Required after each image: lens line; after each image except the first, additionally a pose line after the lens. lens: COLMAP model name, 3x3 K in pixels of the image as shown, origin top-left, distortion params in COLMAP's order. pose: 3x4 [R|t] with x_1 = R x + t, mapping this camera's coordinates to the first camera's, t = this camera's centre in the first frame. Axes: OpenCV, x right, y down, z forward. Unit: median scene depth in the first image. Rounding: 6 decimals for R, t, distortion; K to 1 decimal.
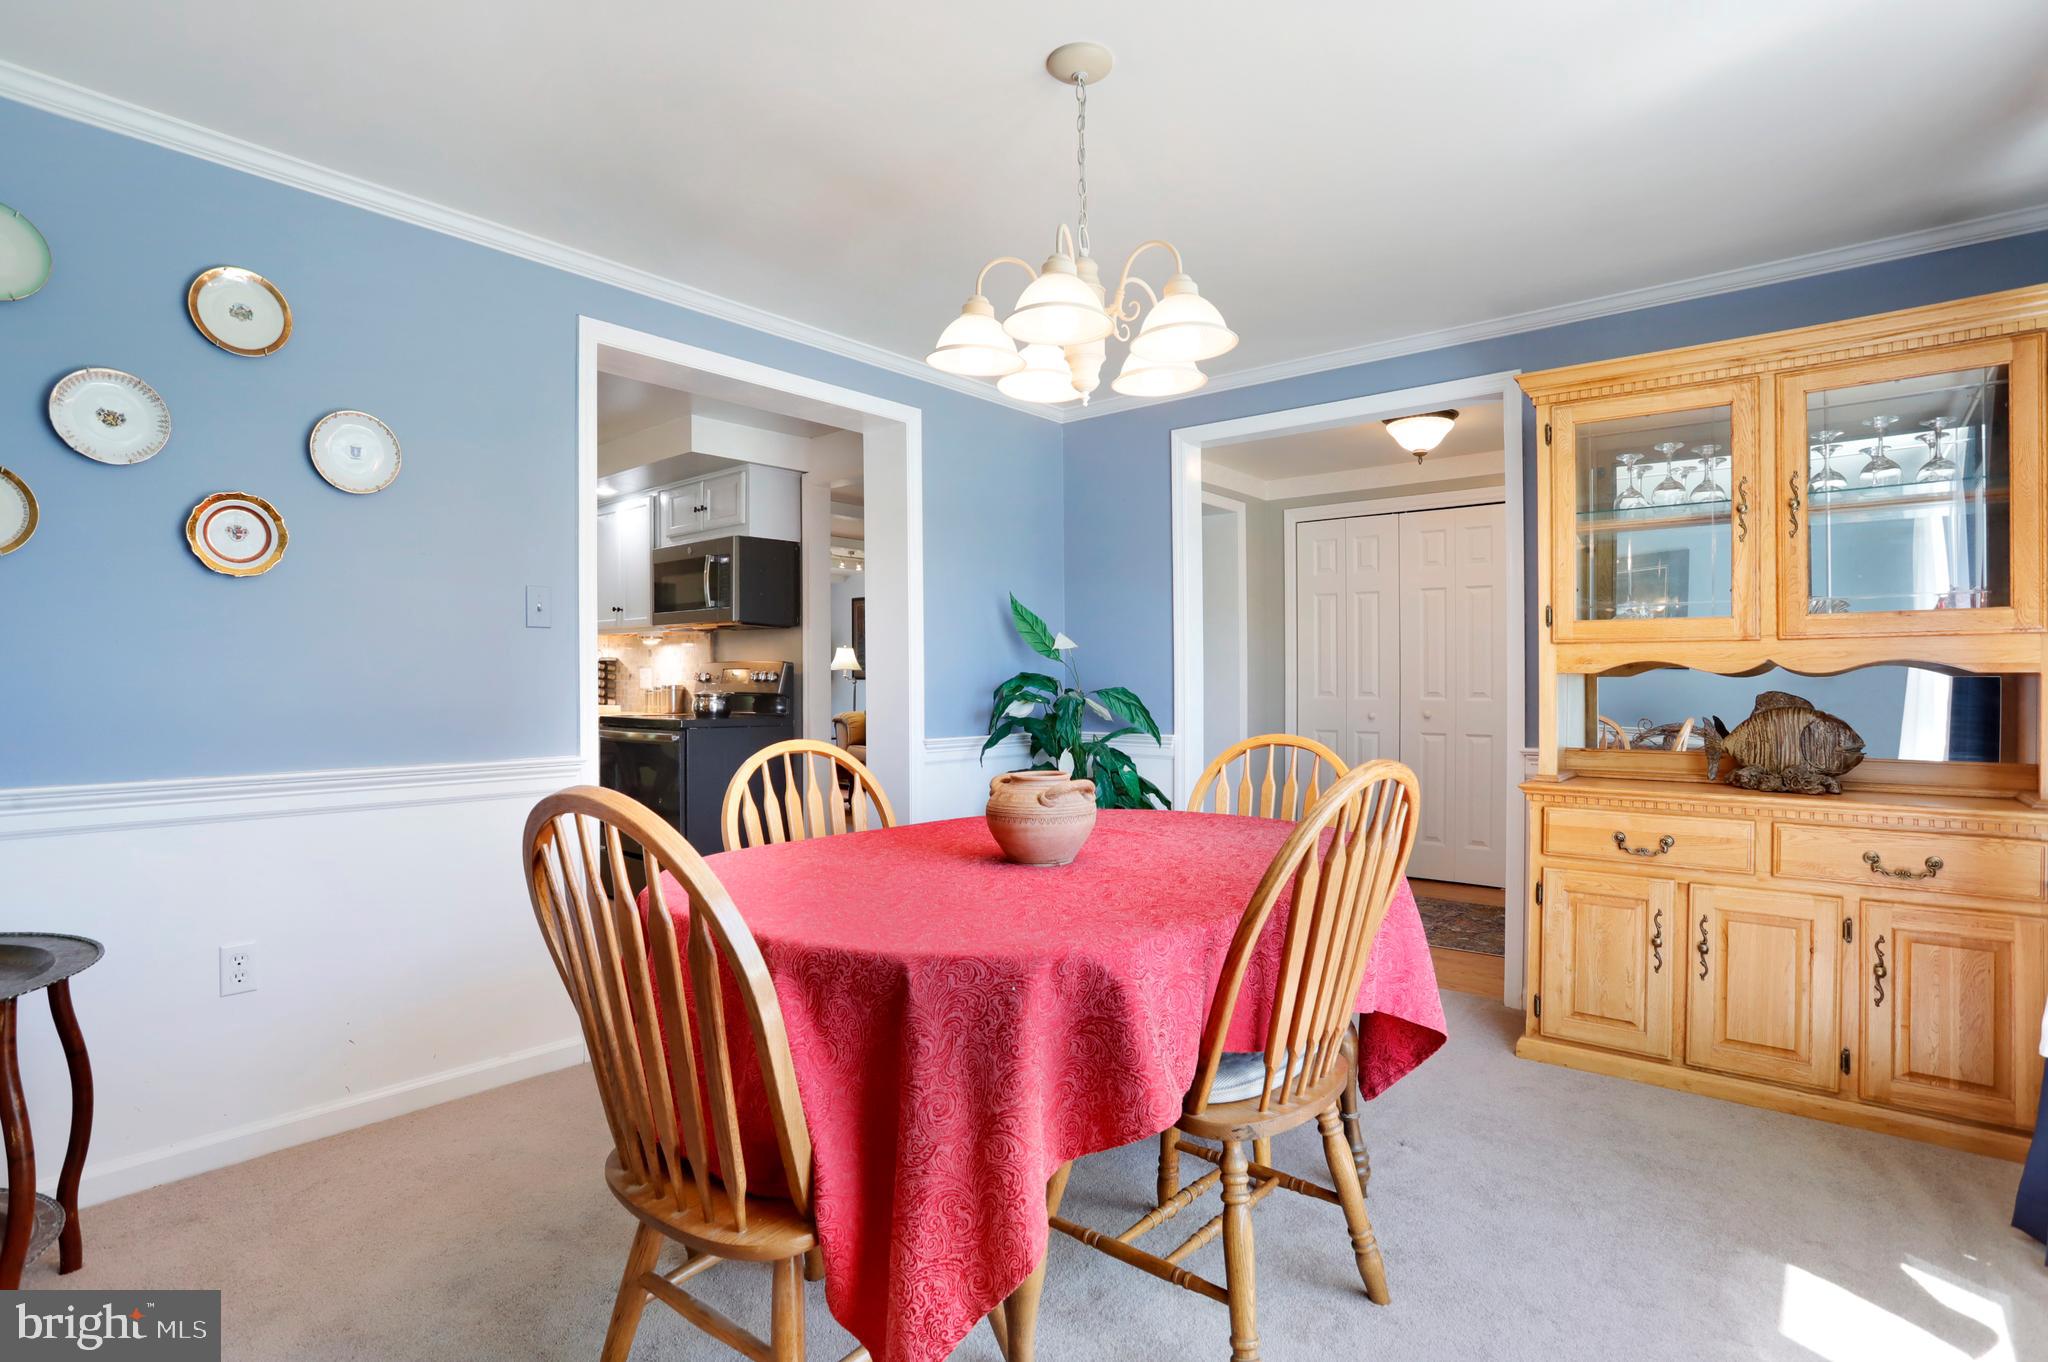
lens RADIAL K [[1016.0, 0, 1024.0], [0, 1016.0, 681.0], [0, 0, 1]] dist [-0.029603, 0.000988]
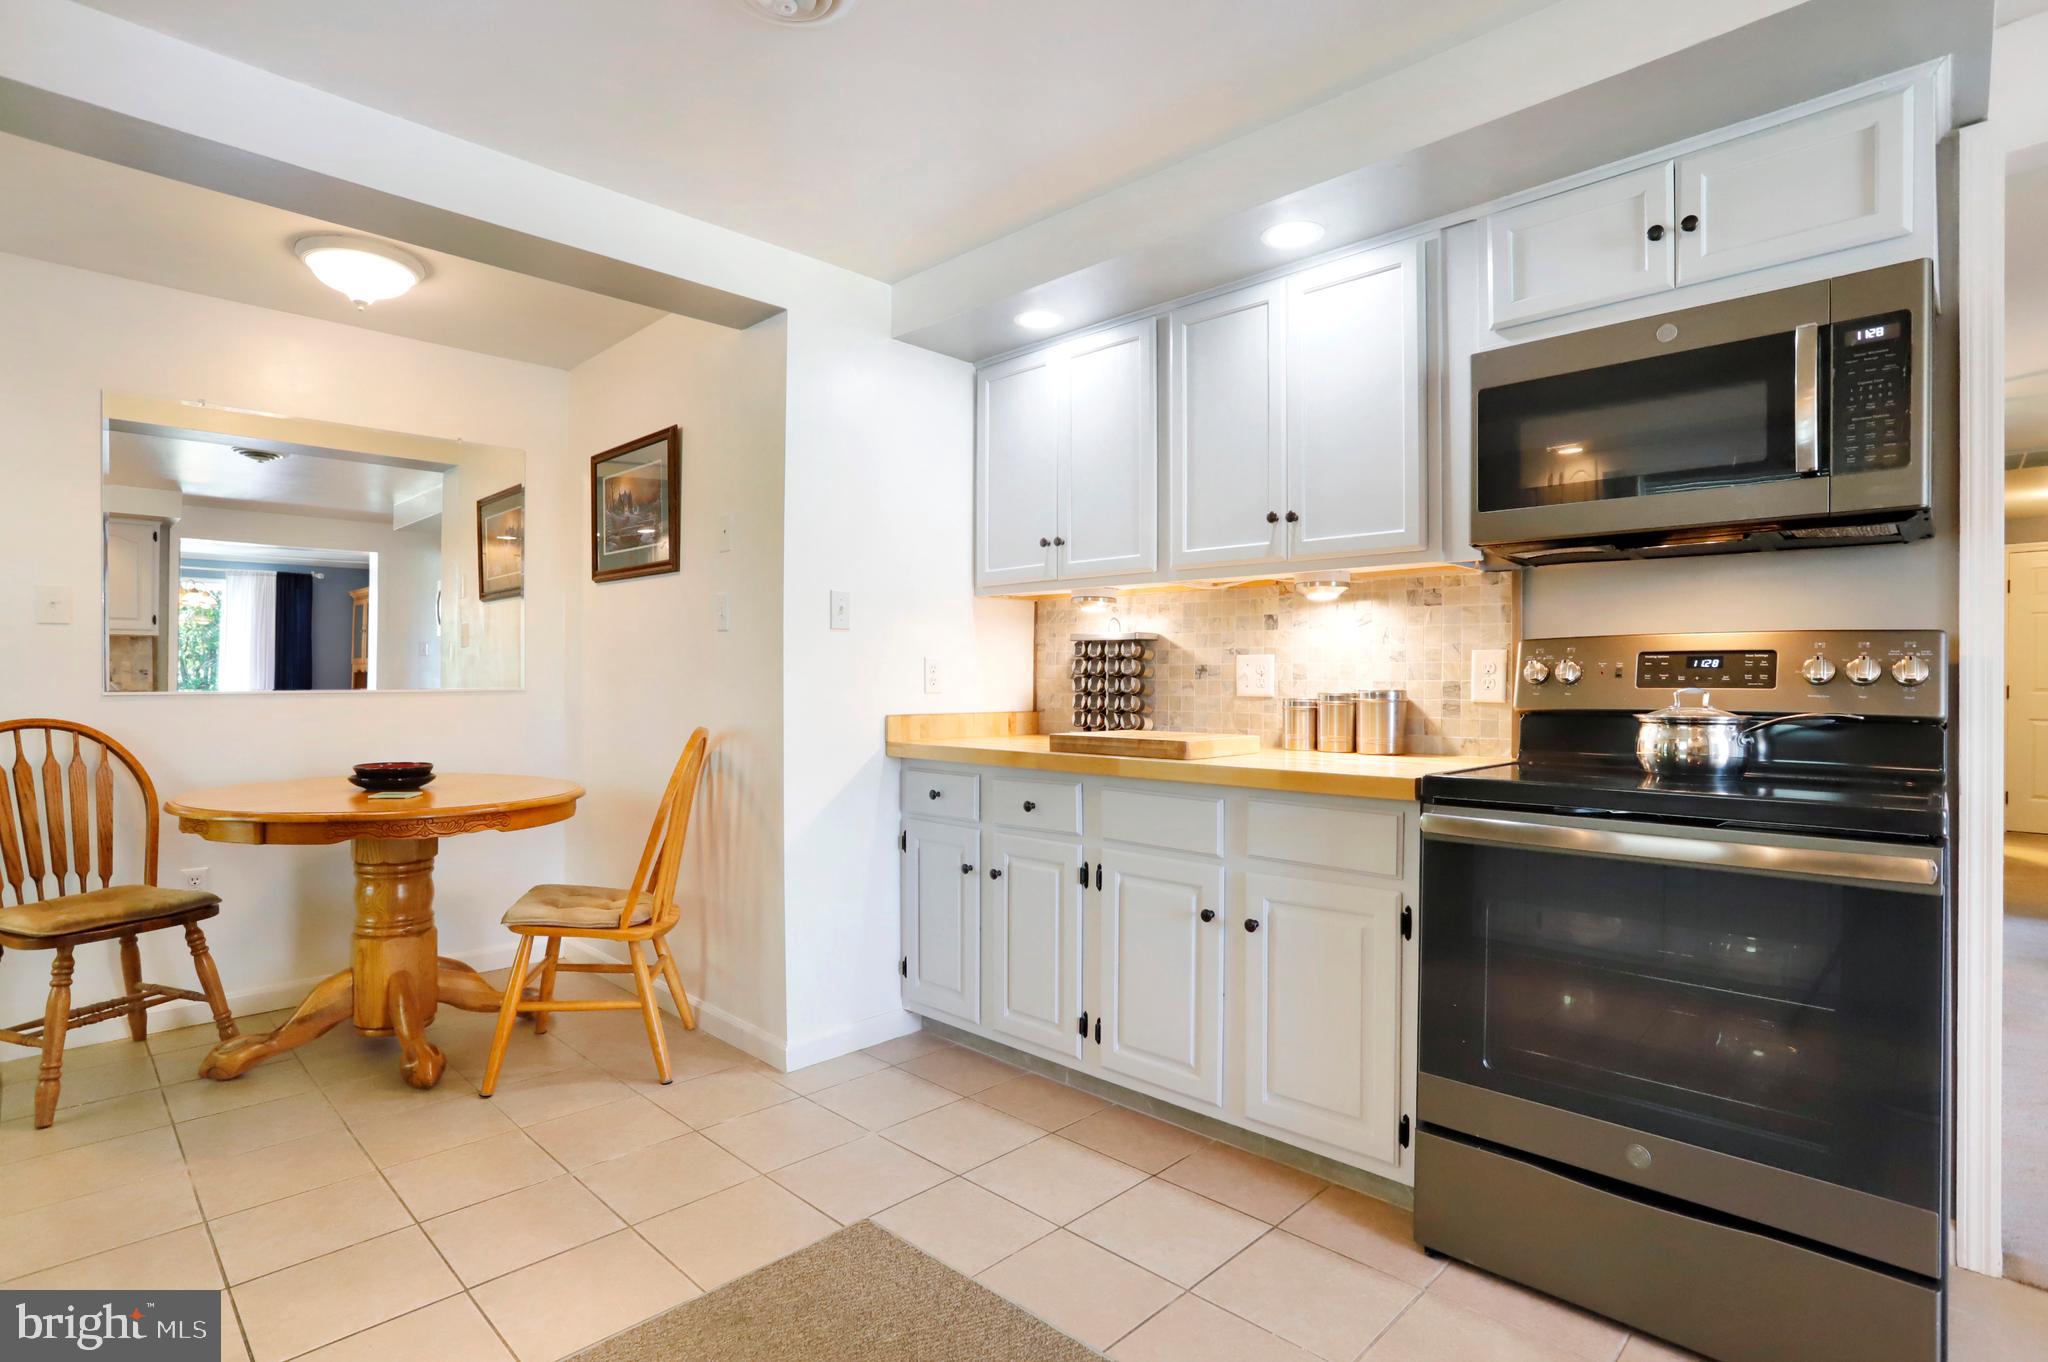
lens RADIAL K [[1016.0, 0, 1024.0], [0, 1016.0, 681.0], [0, 0, 1]] dist [-0.029603, 0.000988]
pose [[0.996690, 0.004350, -0.081181, -0.532277], [-0.004286, 0.999990, 0.000962, 0.000349], [0.081184, -0.000611, 0.996699, 0.608583]]
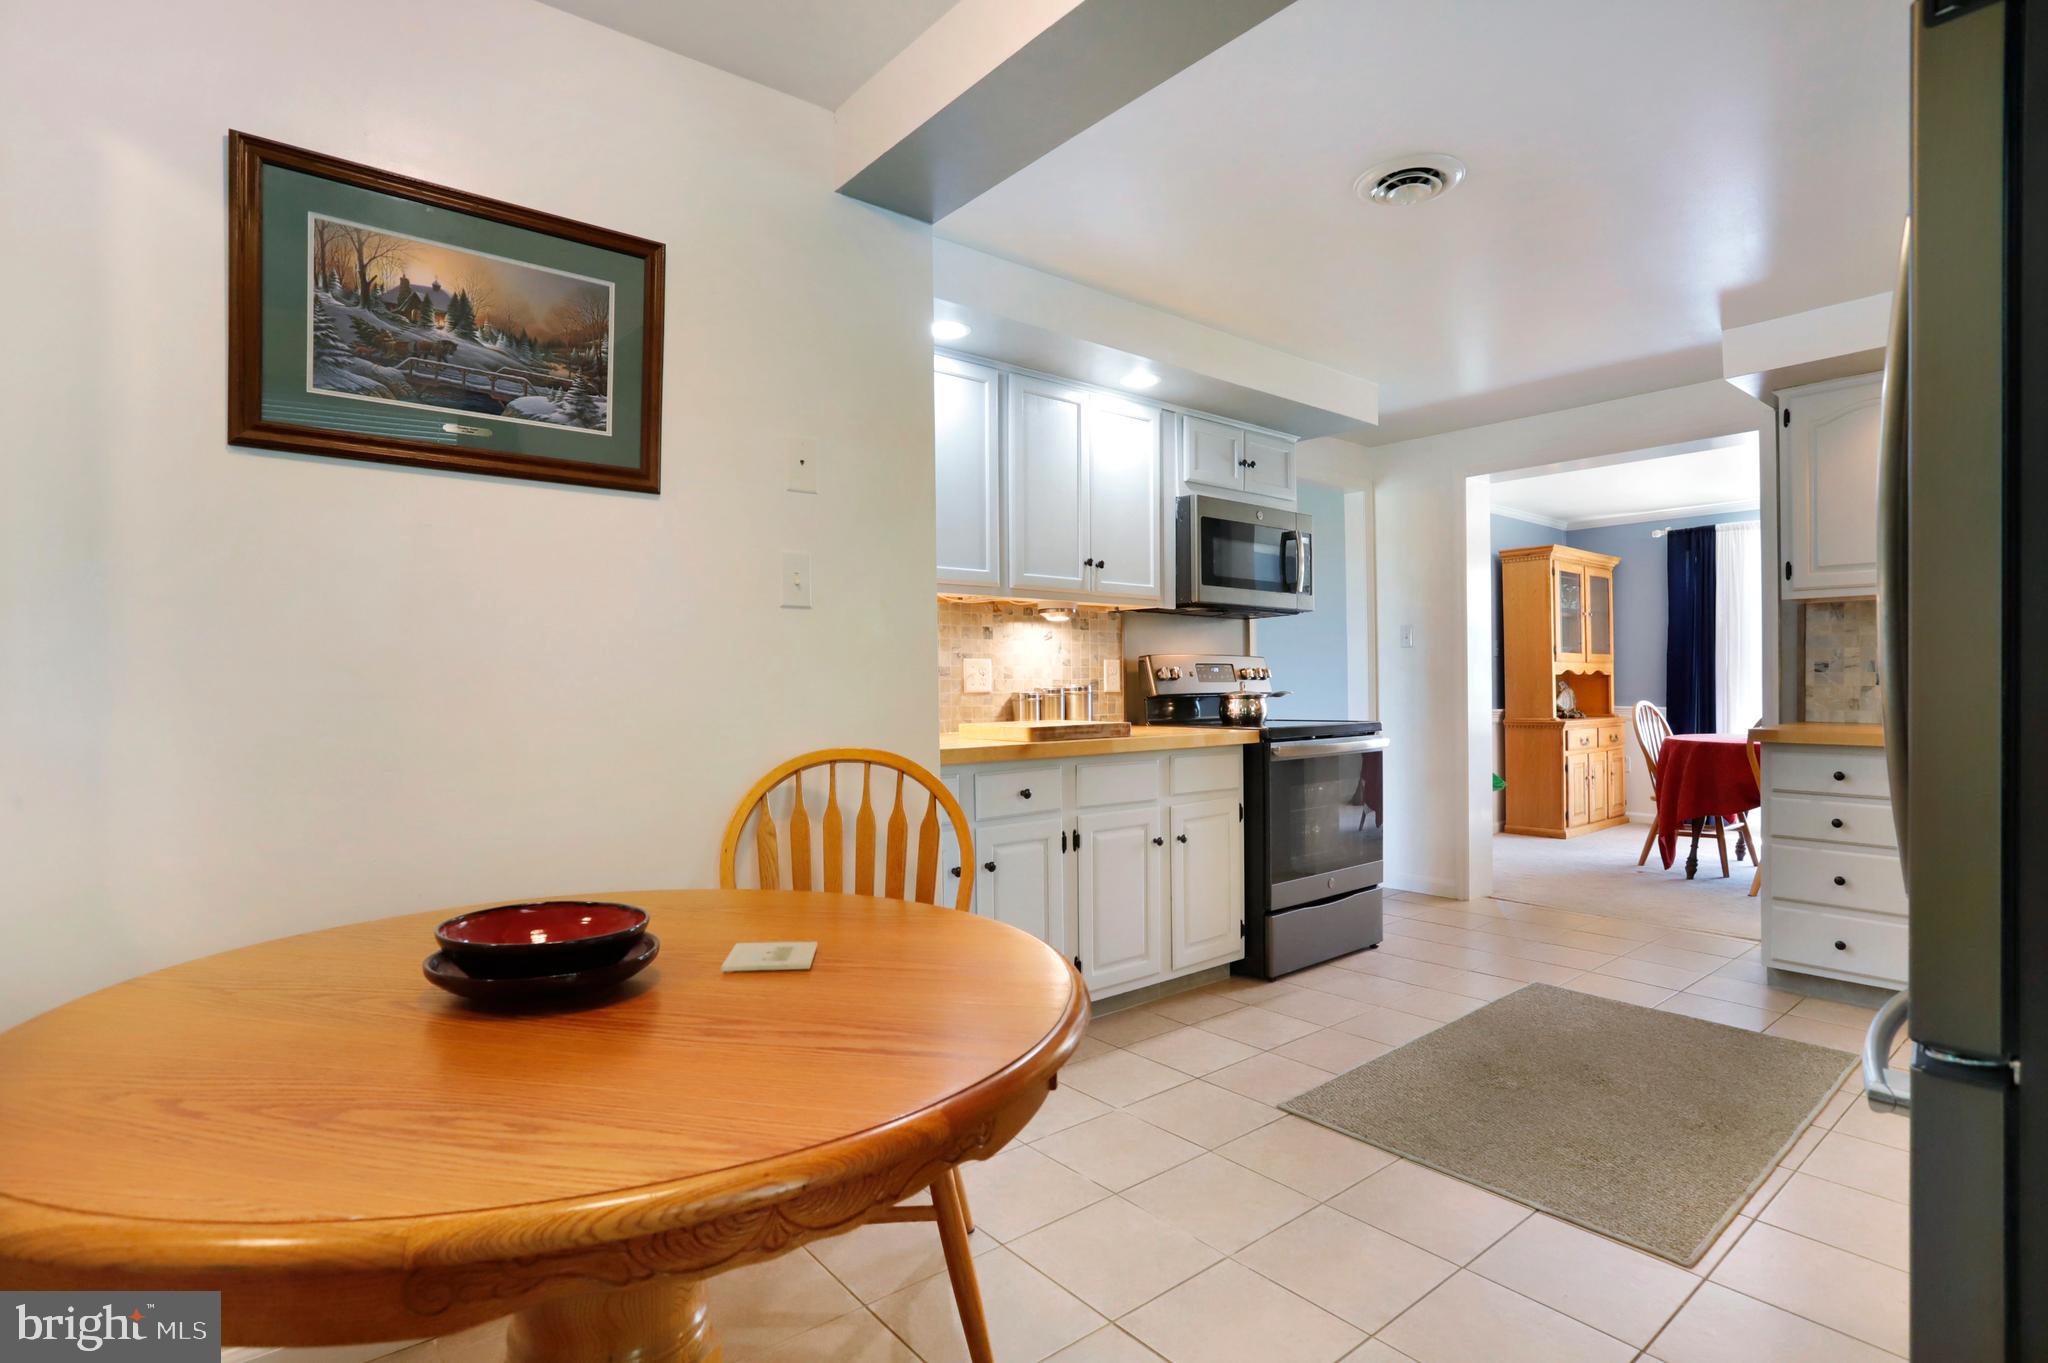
lens RADIAL K [[1022.8, 0, 1012.4], [0, 1022.8, 664.8], [0, 0, 1]] dist [-0.052343, -0.000009]
pose [[0.185998, 0.017854, 0.982388, -1.153441], [0.006318, 0.999792, -0.019366, 0.003908], [-0.982530, 0.009809, 0.185846, 1.038976]]
